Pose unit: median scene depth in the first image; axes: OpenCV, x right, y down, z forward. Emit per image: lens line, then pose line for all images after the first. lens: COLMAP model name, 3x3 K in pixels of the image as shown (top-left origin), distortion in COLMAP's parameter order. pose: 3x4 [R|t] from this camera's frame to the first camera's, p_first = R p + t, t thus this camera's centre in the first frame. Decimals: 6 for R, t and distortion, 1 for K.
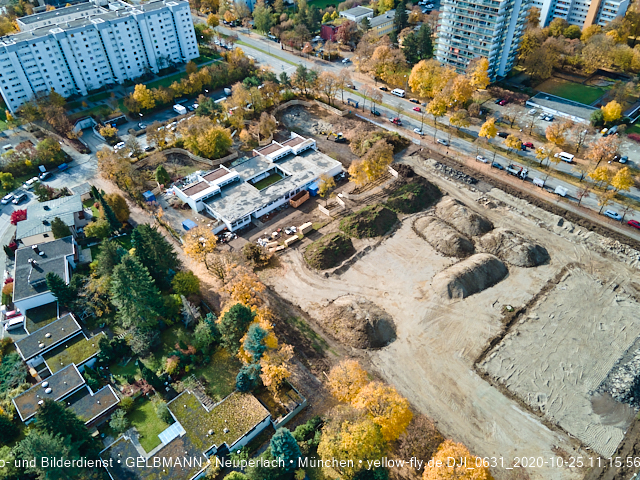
lens RADIAL K [[466.0, 0, 320.6], [0, 466.0, 241.4], [0, 0, 1]] dist [0.019310, 0.033290]
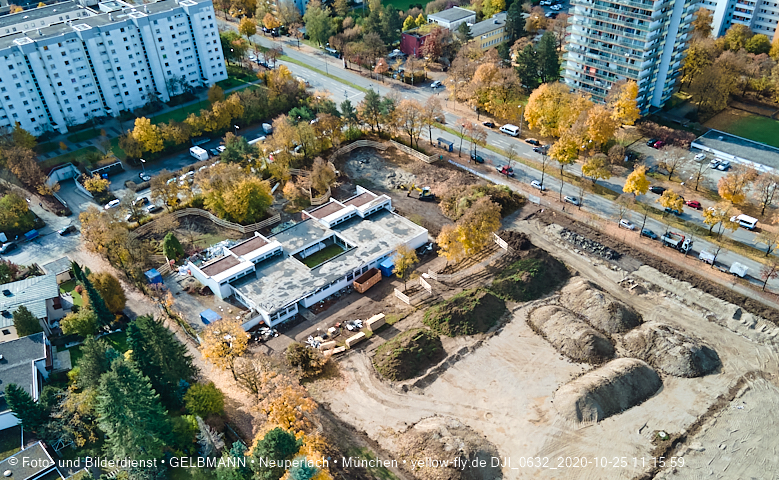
lens RADIAL K [[663.8, 0, 404.6], [0, 663.8, 343.9], [0, 0, 1]] dist [0.024943, 0.022775]
pose [[0.999999, 0.000880, 0.000713, 0.009980], [-0.000881, 0.999998, 0.001571, 0.002953], [-0.000712, -0.001572, 0.999999, -0.003513]]
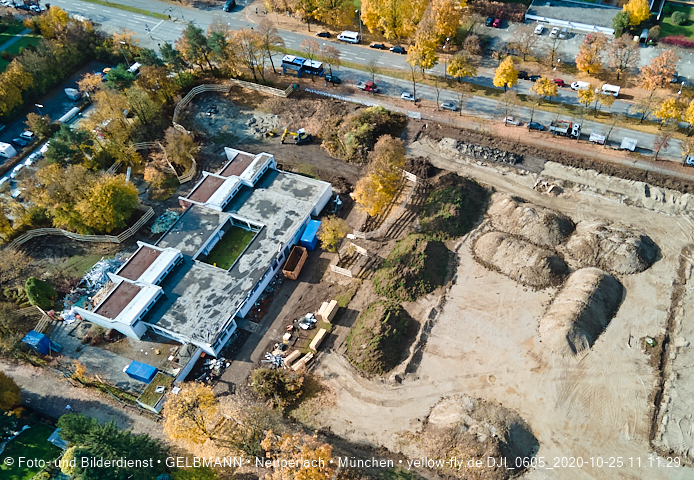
lens RADIAL K [[578.6, 0, 406.8], [0, 578.6, 301.3], [0, 0, 1]] dist [0.023871, 0.021356]
pose [[0.911593, -0.327365, 0.248656, -0.118181], [0.275546, 0.935449, 0.221382, -0.172635], [-0.305078, -0.133294, 0.942953, 0.198929]]
